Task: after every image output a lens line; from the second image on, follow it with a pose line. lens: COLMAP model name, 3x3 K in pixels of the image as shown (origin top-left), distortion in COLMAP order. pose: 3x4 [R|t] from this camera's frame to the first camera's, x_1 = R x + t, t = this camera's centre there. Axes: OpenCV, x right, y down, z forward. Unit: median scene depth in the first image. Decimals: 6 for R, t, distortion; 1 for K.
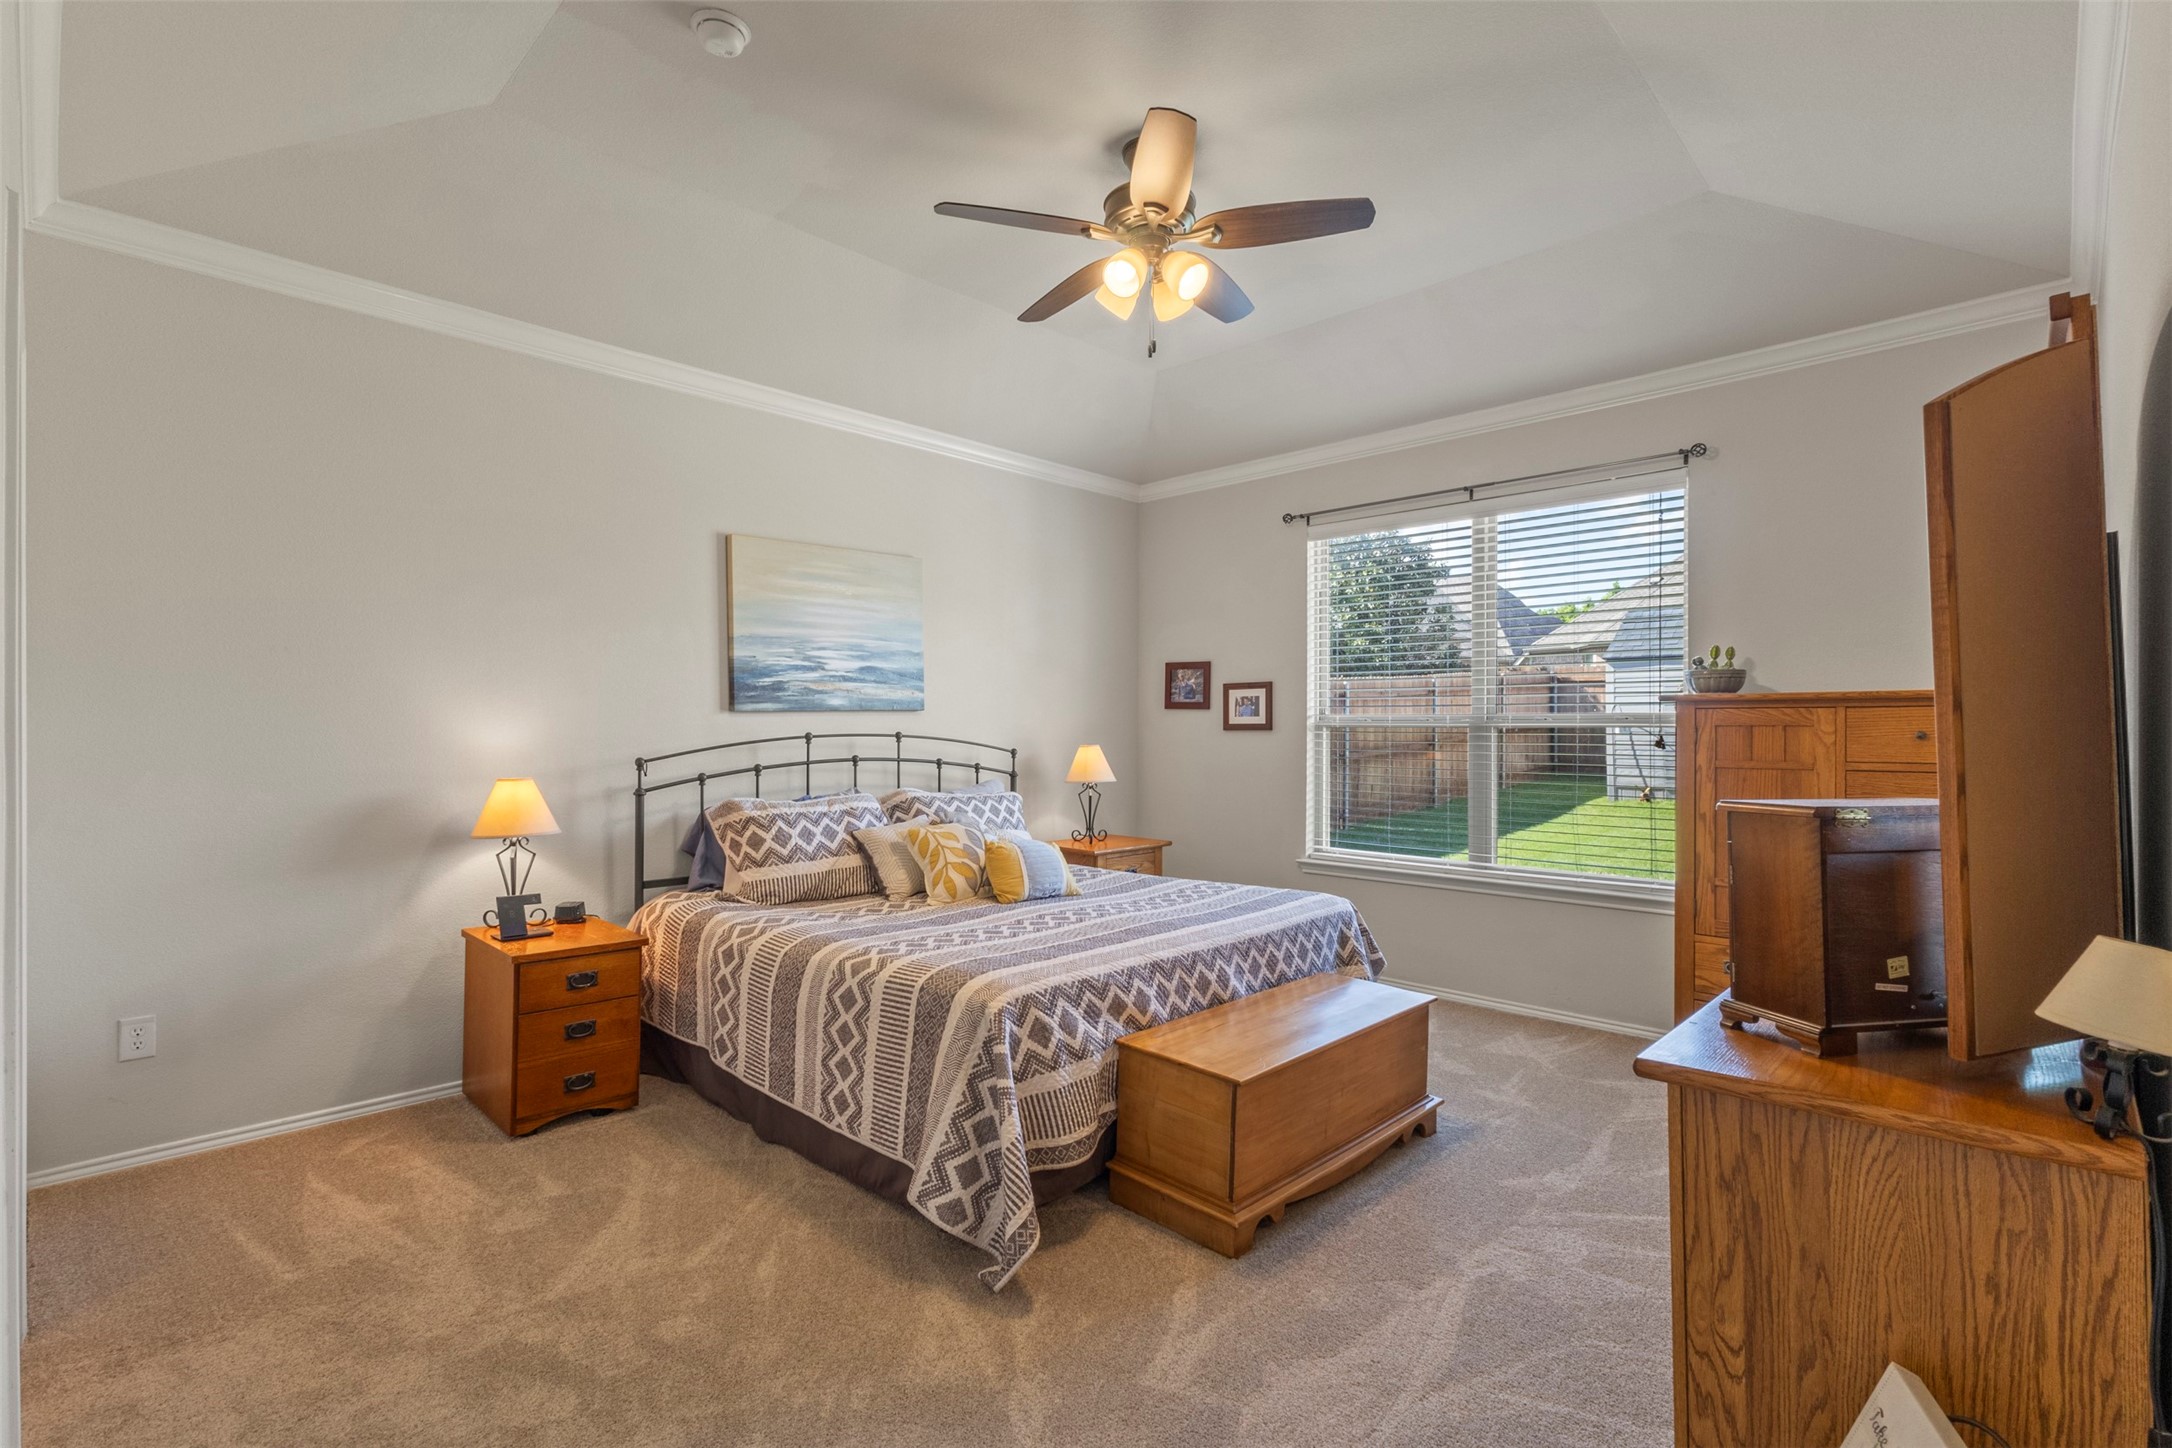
lens RADIAL K [[1002.0, 0, 1082.5], [0, 1002.0, 740.6], [0, 0, 1]] dist [-0.000808, 0.001086]
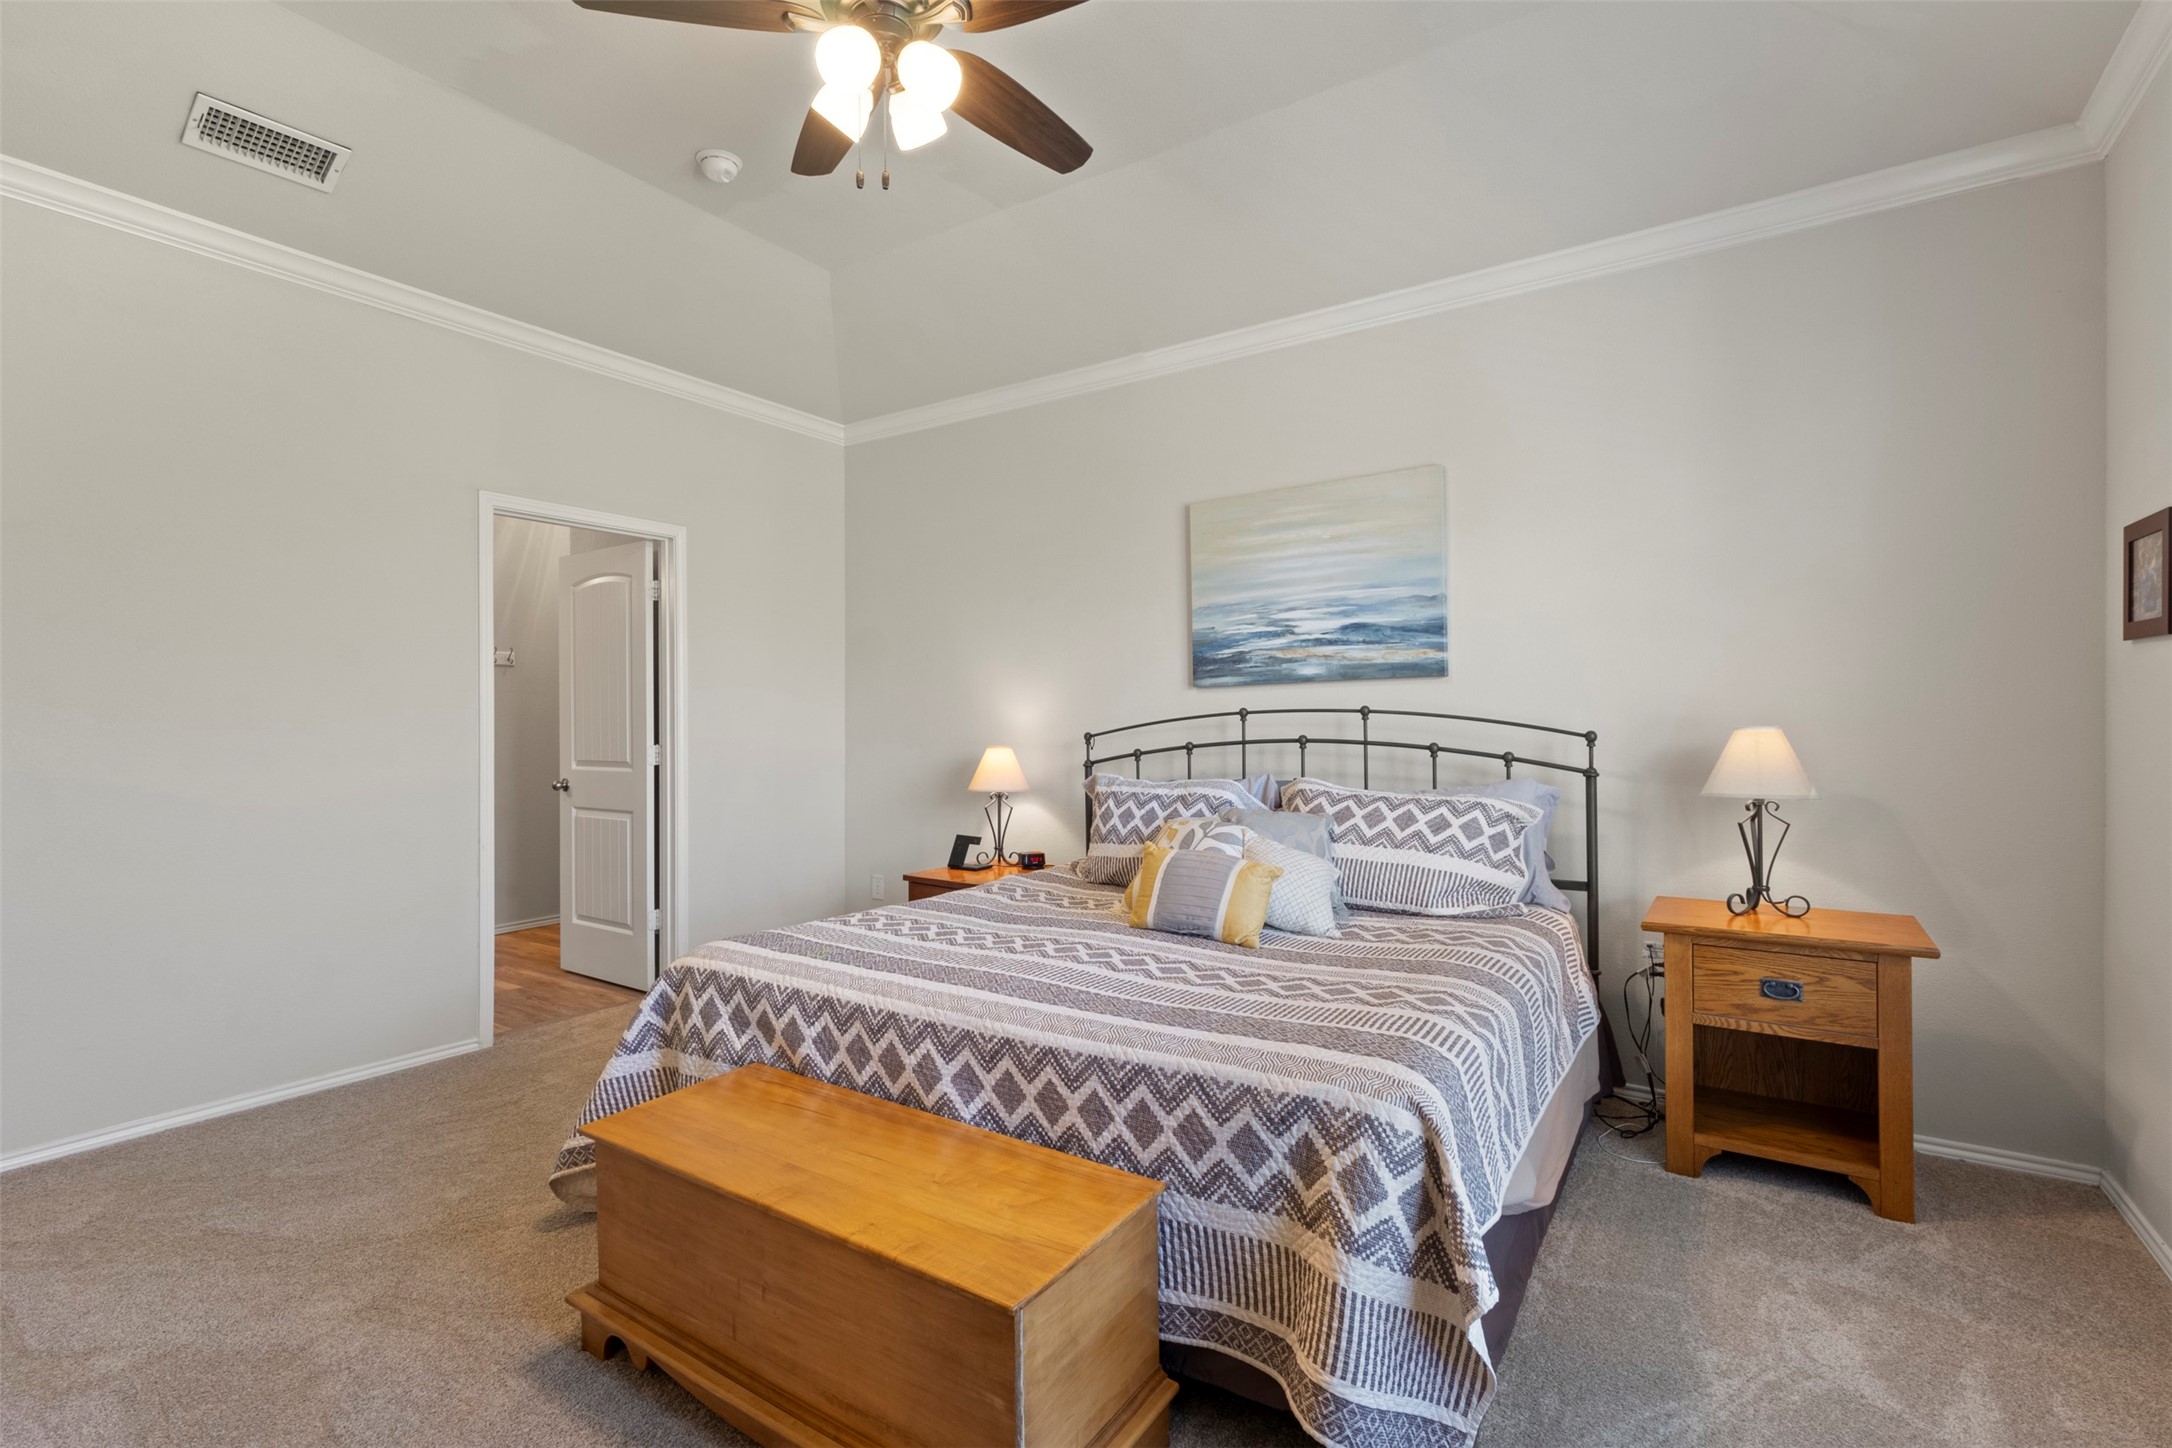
lens RADIAL K [[1002.0, 0, 1066.6], [0, 1002.0, 726.9], [0, 0, 1]] dist [-0.000808, 0.001086]
pose [[0.170572, 0.001302, -0.985344, 0.566580], [-0.009501, 0.999955, -0.000323, 0.010237], [0.985299, 0.009417, 0.170577, 0.699038]]
